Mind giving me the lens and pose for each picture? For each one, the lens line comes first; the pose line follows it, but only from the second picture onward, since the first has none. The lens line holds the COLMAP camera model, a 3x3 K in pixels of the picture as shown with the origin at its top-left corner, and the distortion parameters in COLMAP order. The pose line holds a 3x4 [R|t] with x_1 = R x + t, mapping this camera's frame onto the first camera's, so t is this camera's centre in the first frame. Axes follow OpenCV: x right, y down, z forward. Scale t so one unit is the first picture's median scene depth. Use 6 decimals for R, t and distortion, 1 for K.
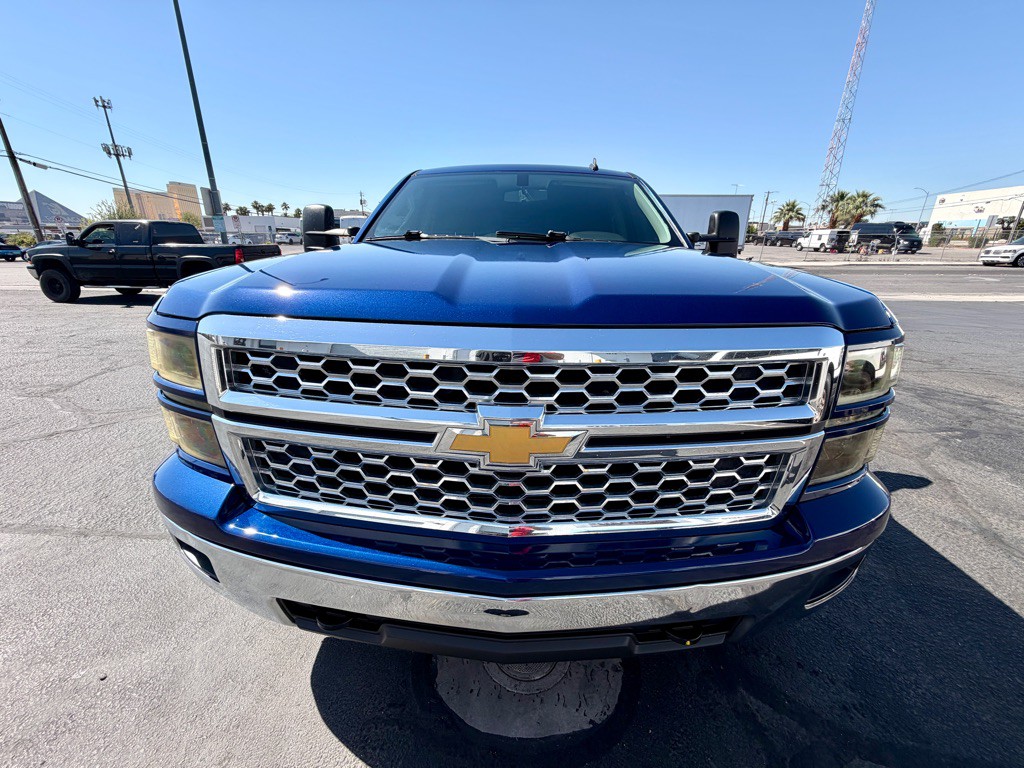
lens RADIAL K [[408.8, 0, 509.8], [0, 408.8, 385.1], [0, 0, 1]] dist [-0.000002, 0.000253]
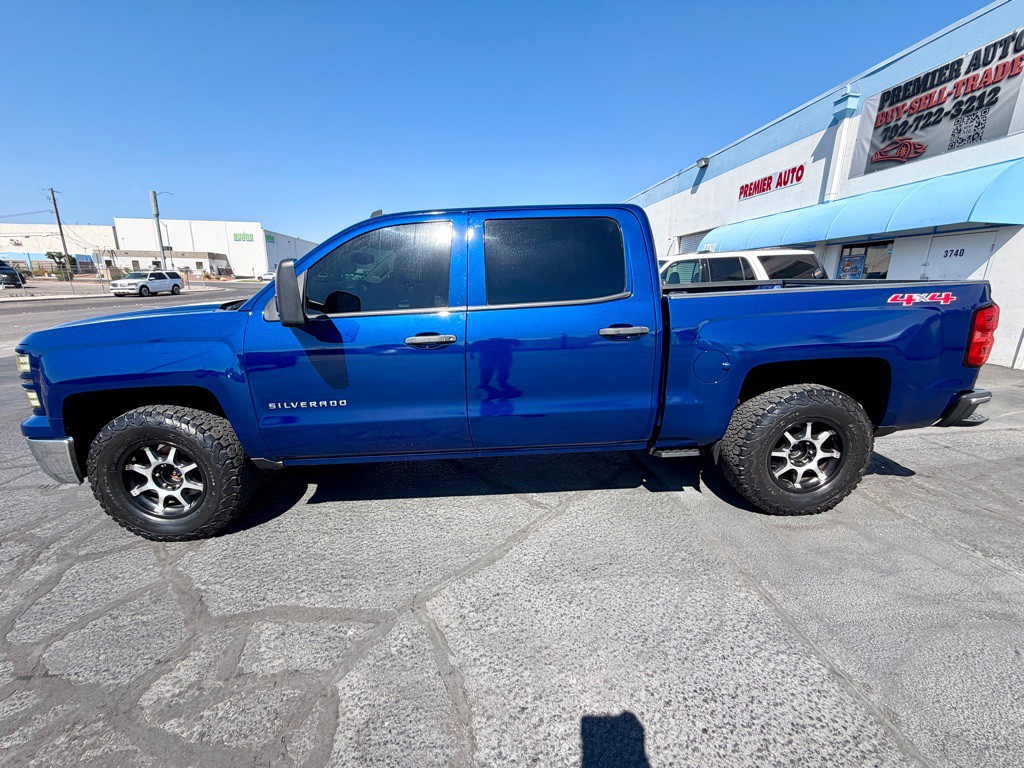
lens RADIAL K [[408.8, 0, 510.6], [0, 408.8, 382.6], [0, 0, 1]] dist [-0.000002, 0.000253]
pose [[-0.138344, -0.242689, 0.960189, -0.099605], [0.316308, 0.907908, 0.275049, -0.029776], [-0.938515, 0.341767, -0.048839, 0.078449]]
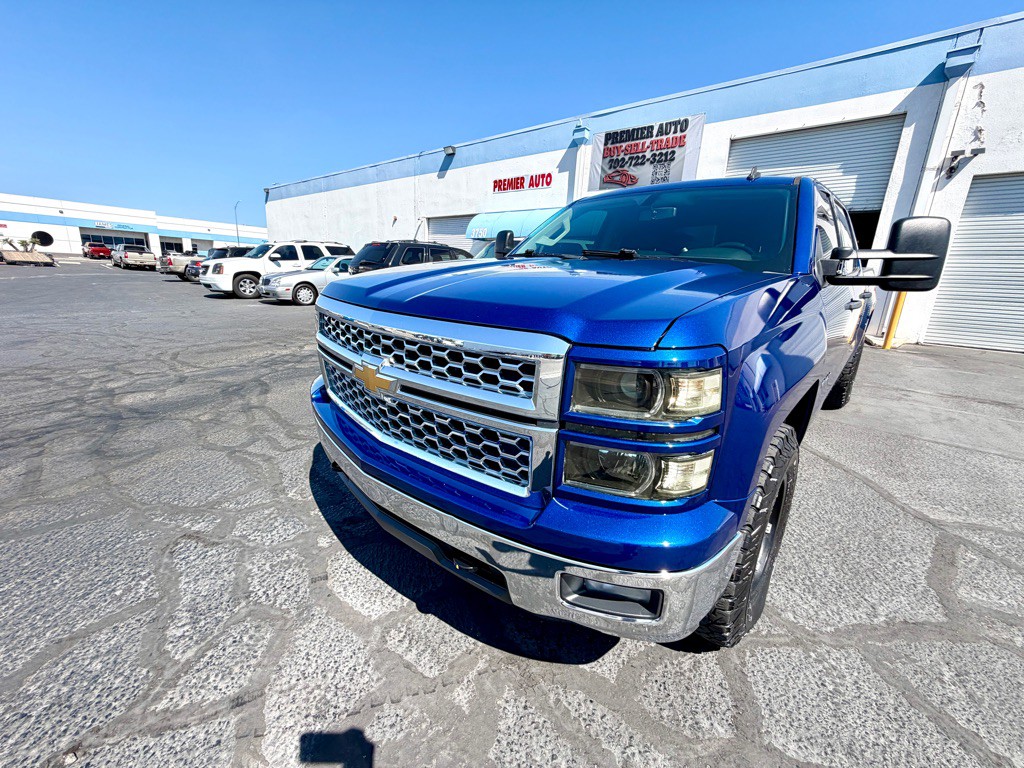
lens RADIAL K [[408.8, 0, 509.4], [0, 408.8, 381.1], [0, 0, 1]] dist [-0.000002, 0.000253]
pose [[-0.794248, -0.196220, 0.575037, -0.035297], [0.150895, 0.853065, 0.499510, -0.053294], [-0.588558, 0.483505, -0.647937, 0.165184]]
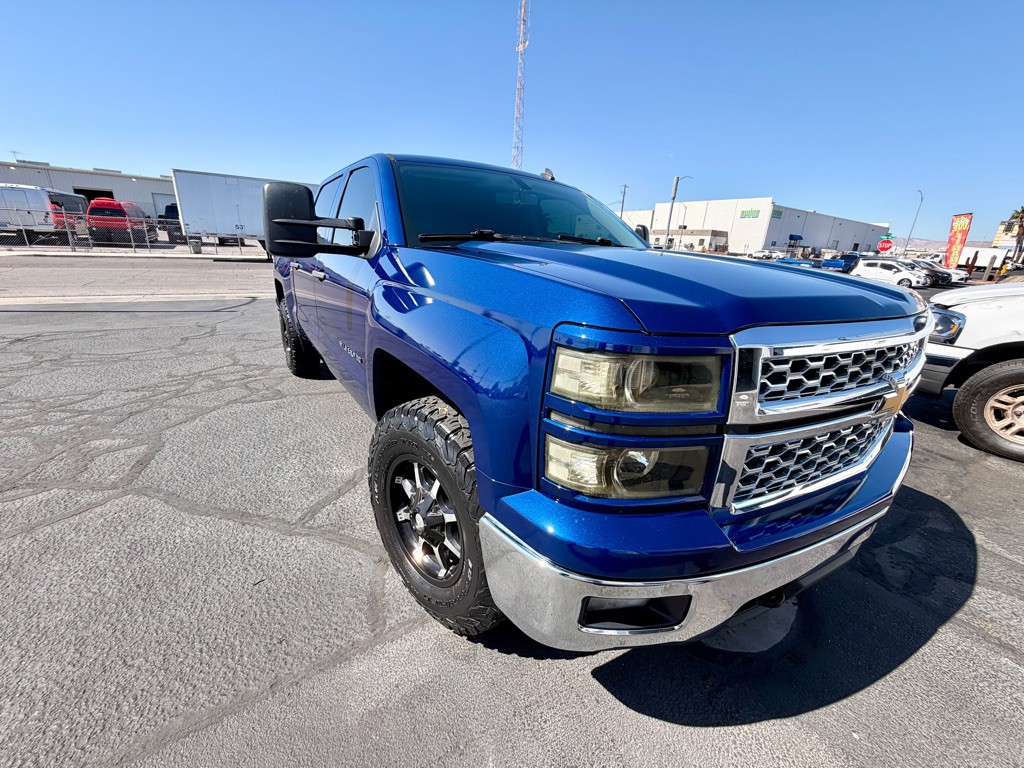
lens RADIAL K [[408.8, 0, 510.1], [0, 408.8, 383.8], [0, 0, 1]] dist [-0.000002, 0.000253]
pose [[0.809565, -0.157456, 0.565519, -0.041167], [0.154158, 0.986569, 0.054004, -0.004298], [-0.566427, 0.043460, 0.822965, 0.012556]]
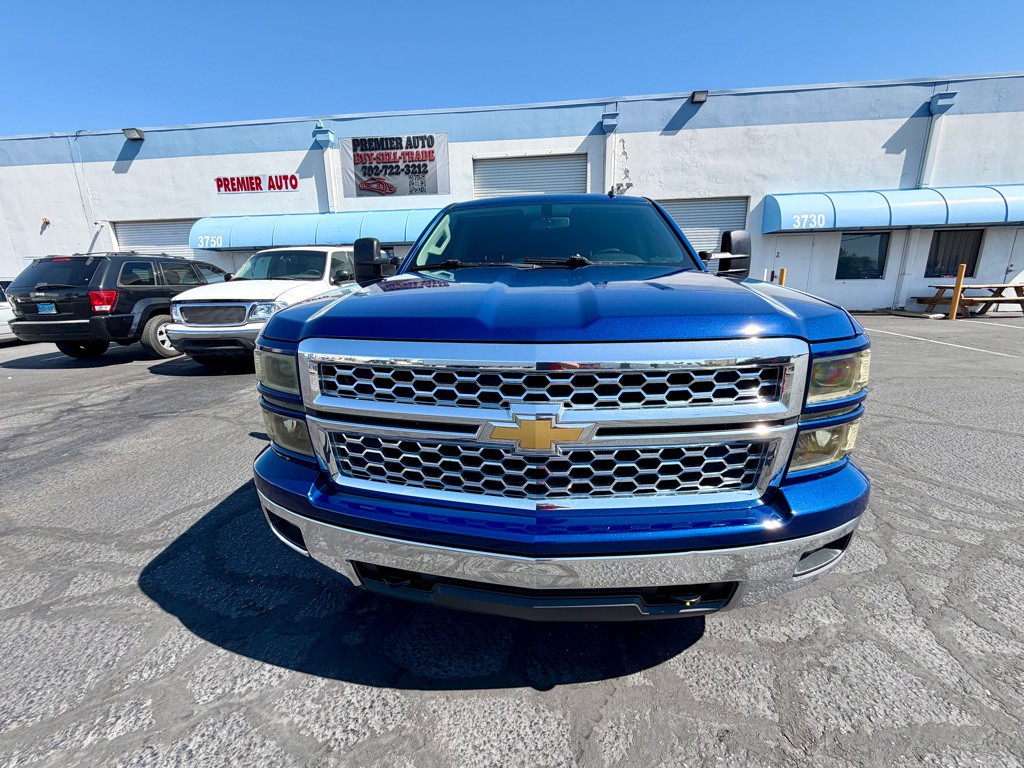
lens RADIAL K [[408.8, 0, 508.2], [0, 408.8, 380.5], [0, 0, 1]] dist [-0.000002, 0.000253]
pose [[-0.998841, 0.000022, 0.048133, -0.006614], [0.025928, 0.842746, 0.537686, -0.056823], [-0.040552, 0.538311, -0.841770, 0.175595]]
